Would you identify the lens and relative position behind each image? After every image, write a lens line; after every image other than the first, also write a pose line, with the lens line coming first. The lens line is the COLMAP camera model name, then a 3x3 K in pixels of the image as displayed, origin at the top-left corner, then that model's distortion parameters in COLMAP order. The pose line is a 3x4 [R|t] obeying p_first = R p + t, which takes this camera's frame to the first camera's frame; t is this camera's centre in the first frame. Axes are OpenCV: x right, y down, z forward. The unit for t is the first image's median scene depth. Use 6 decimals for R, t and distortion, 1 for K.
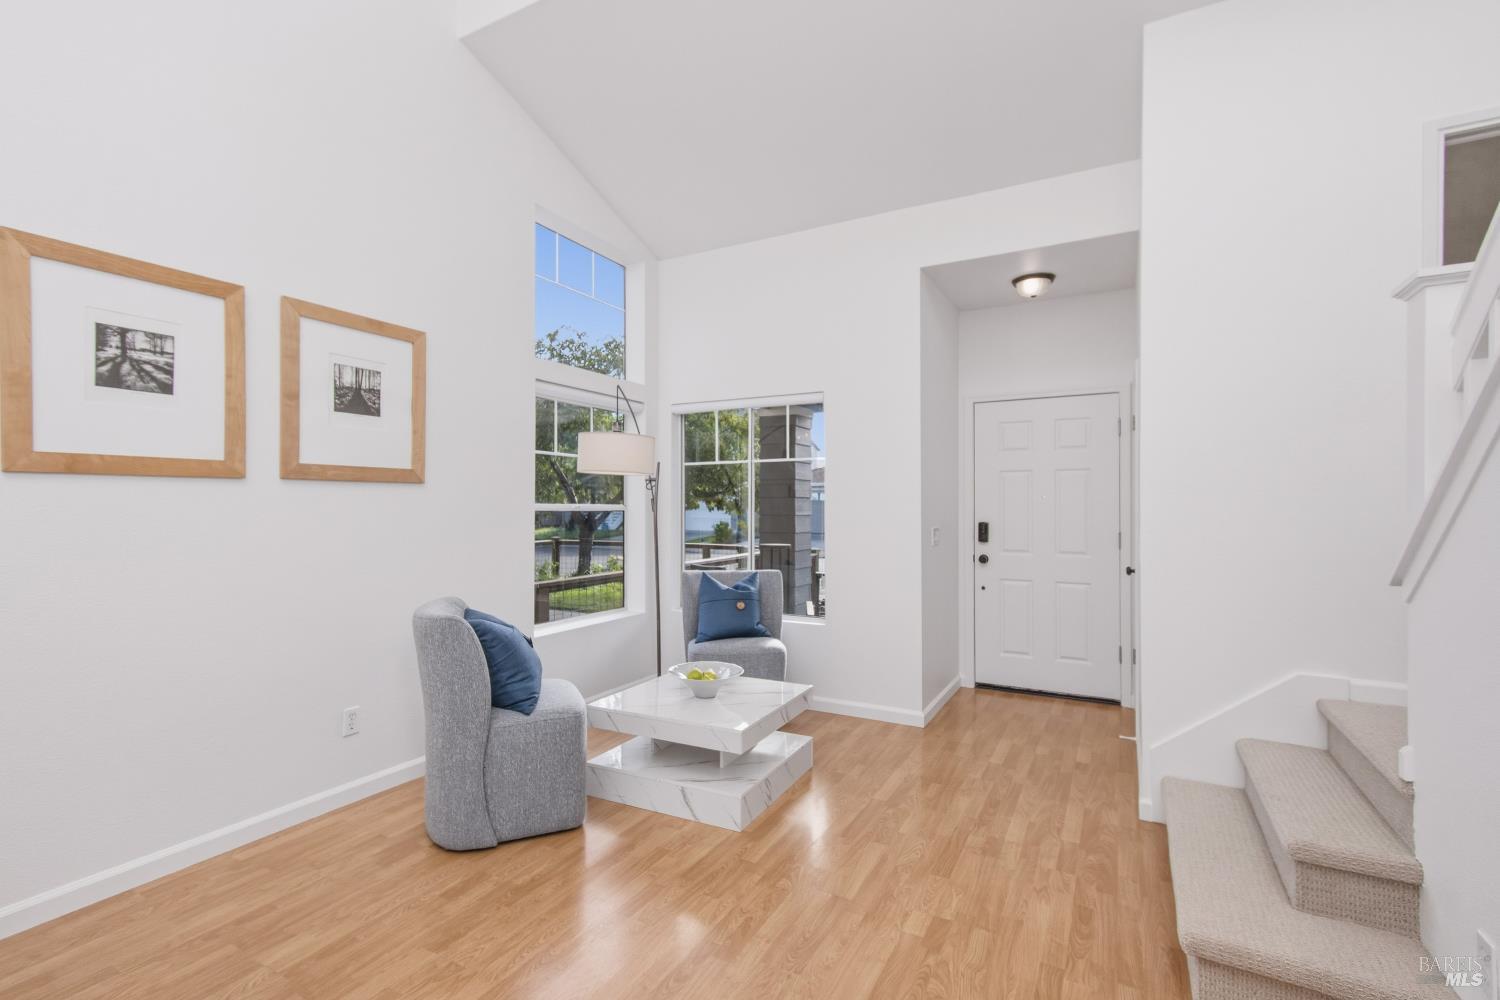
lens RADIAL K [[664.9, 0, 750.7], [0, 664.9, 509.4], [0, 0, 1]] dist [0.014652, -0.000039]
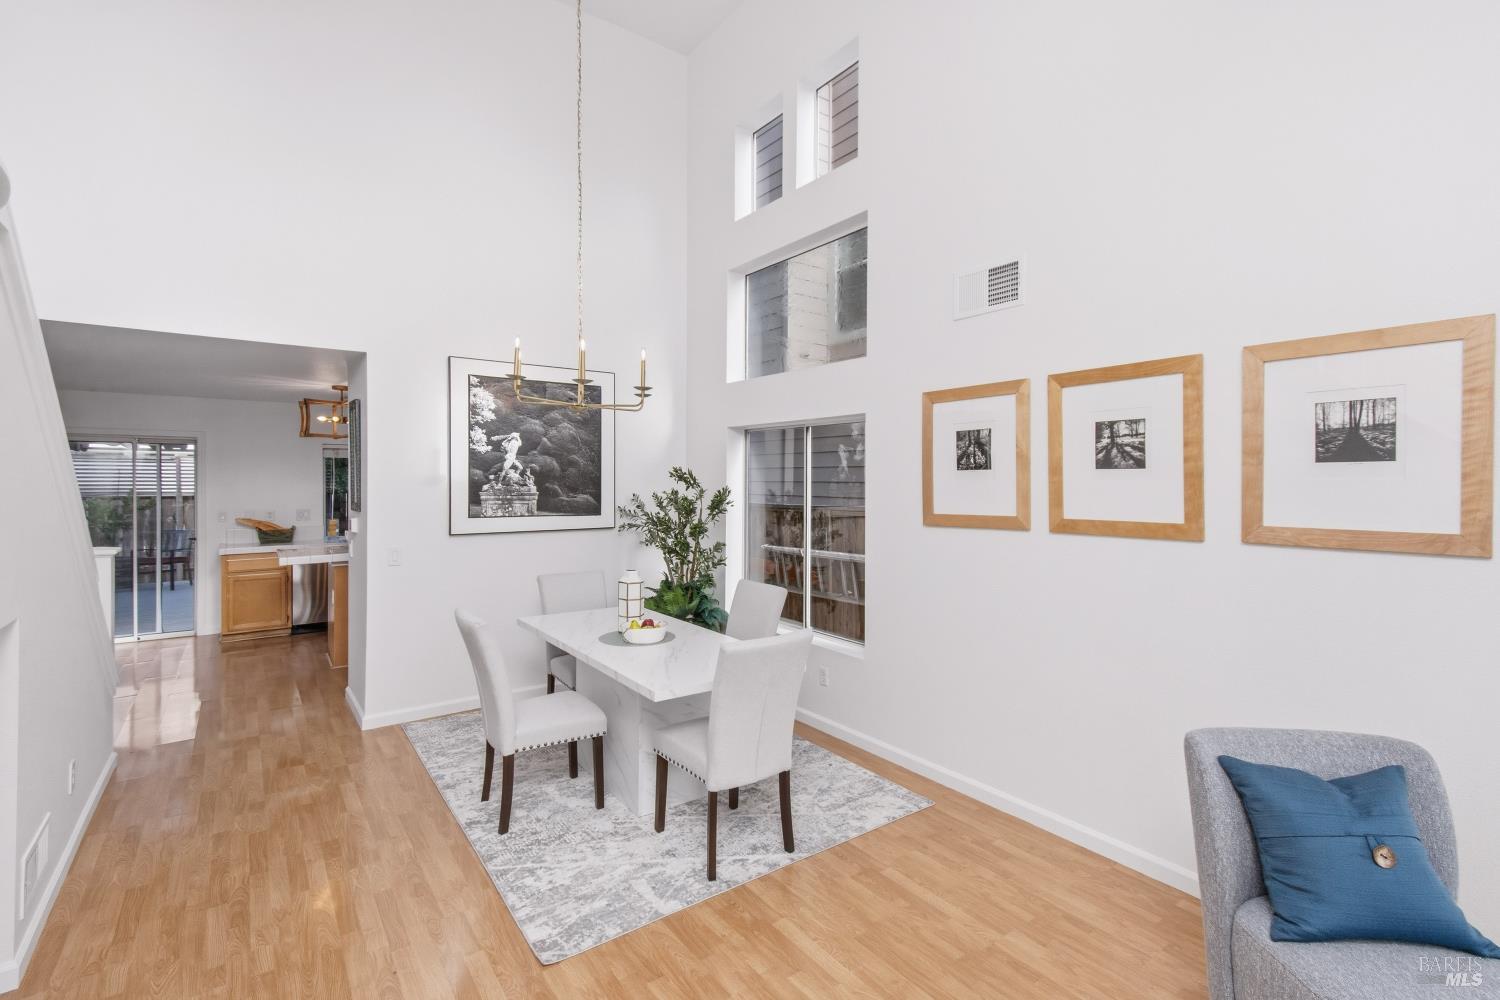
lens RADIAL K [[664.9, 0, 750.7], [0, 664.9, 509.4], [0, 0, 1]] dist [0.014652, -0.000039]
pose [[-0.407182, 0.019487, -0.913139, 0.488105], [-0.020279, 0.999333, 0.030369, -0.121241], [0.913122, 0.030884, -0.406515, 0.855382]]
